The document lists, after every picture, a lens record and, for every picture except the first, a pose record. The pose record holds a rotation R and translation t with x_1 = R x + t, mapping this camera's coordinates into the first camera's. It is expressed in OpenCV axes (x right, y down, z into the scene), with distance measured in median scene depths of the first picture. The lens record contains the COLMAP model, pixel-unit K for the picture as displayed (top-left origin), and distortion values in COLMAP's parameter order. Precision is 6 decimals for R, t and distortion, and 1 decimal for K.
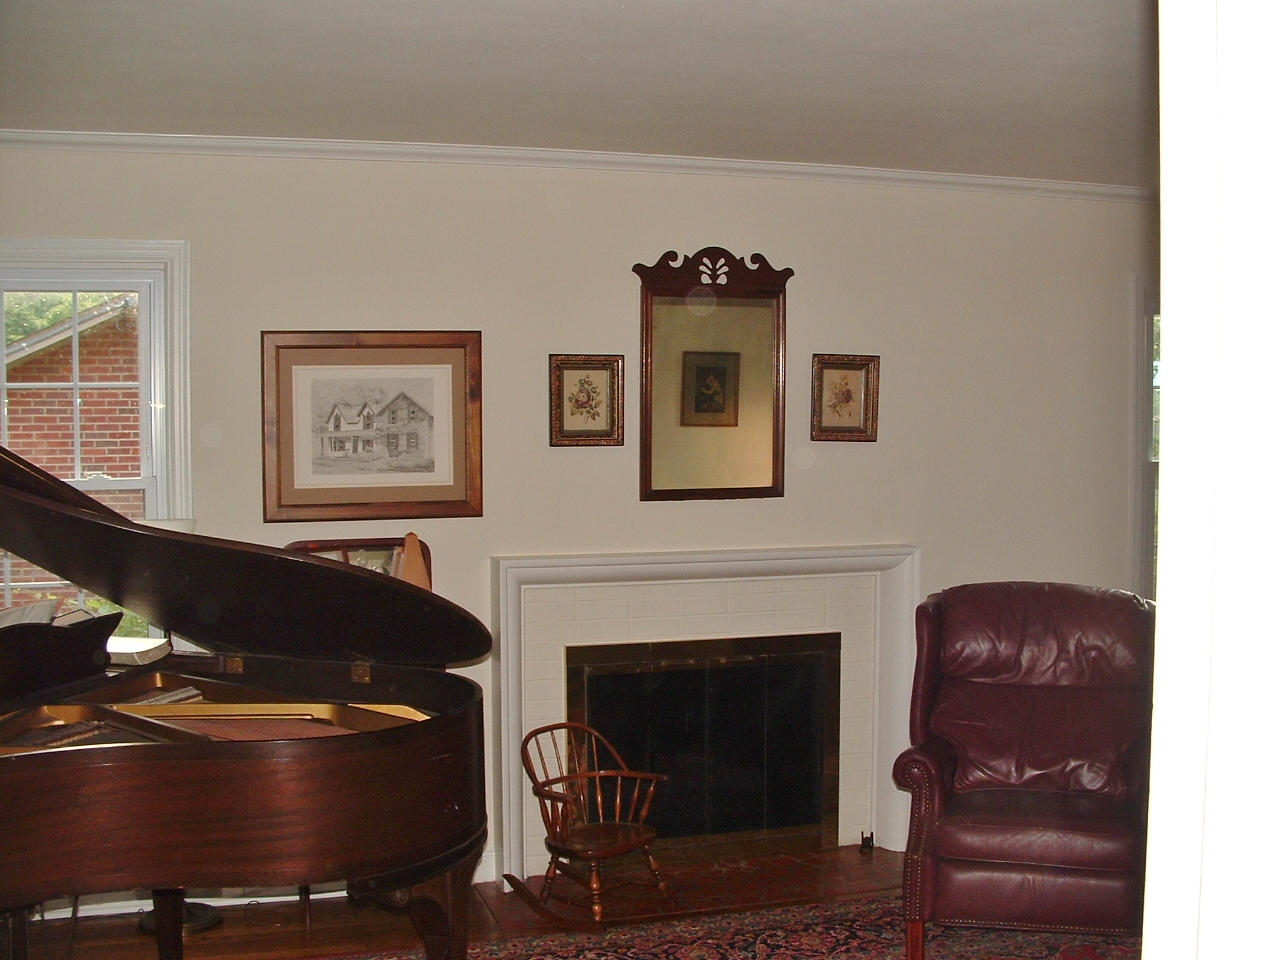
lens RADIAL K [[1427.6, 0, 642.1], [0, 1427.6, 482.0], [0, 0, 1]] dist [-0.025429, 0.000000]
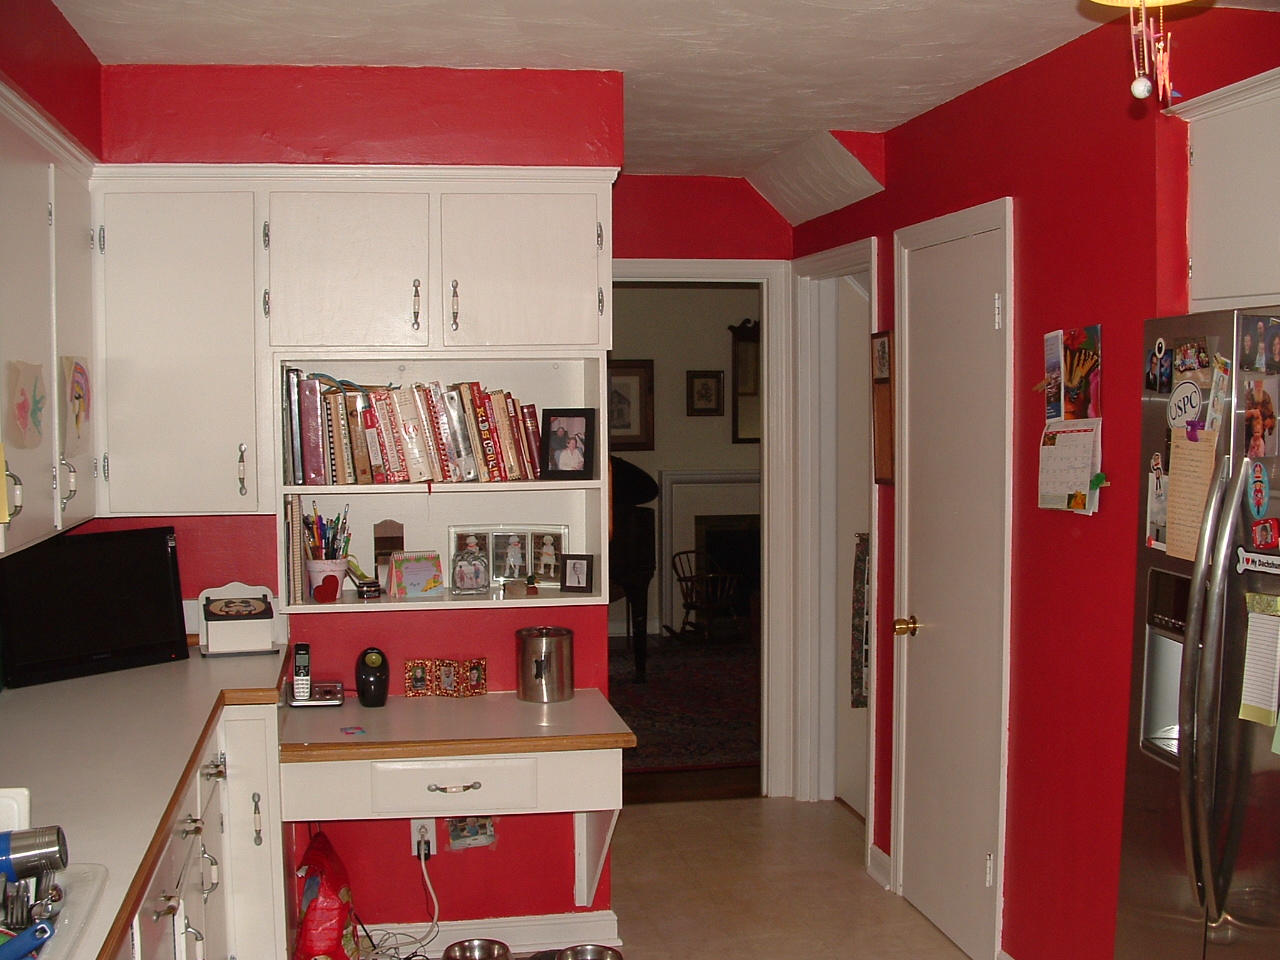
lens RADIAL K [[1427.6, 0, 639.1], [0, 1427.6, 482.6], [0, 0, 1]] dist [-0.025429, 0.000000]
pose [[0.992644, 0.003505, -0.121021, 0.116526], [-0.002696, 0.999973, 0.006855, 0.057043], [0.121042, -0.006478, 0.992626, -1.047733]]
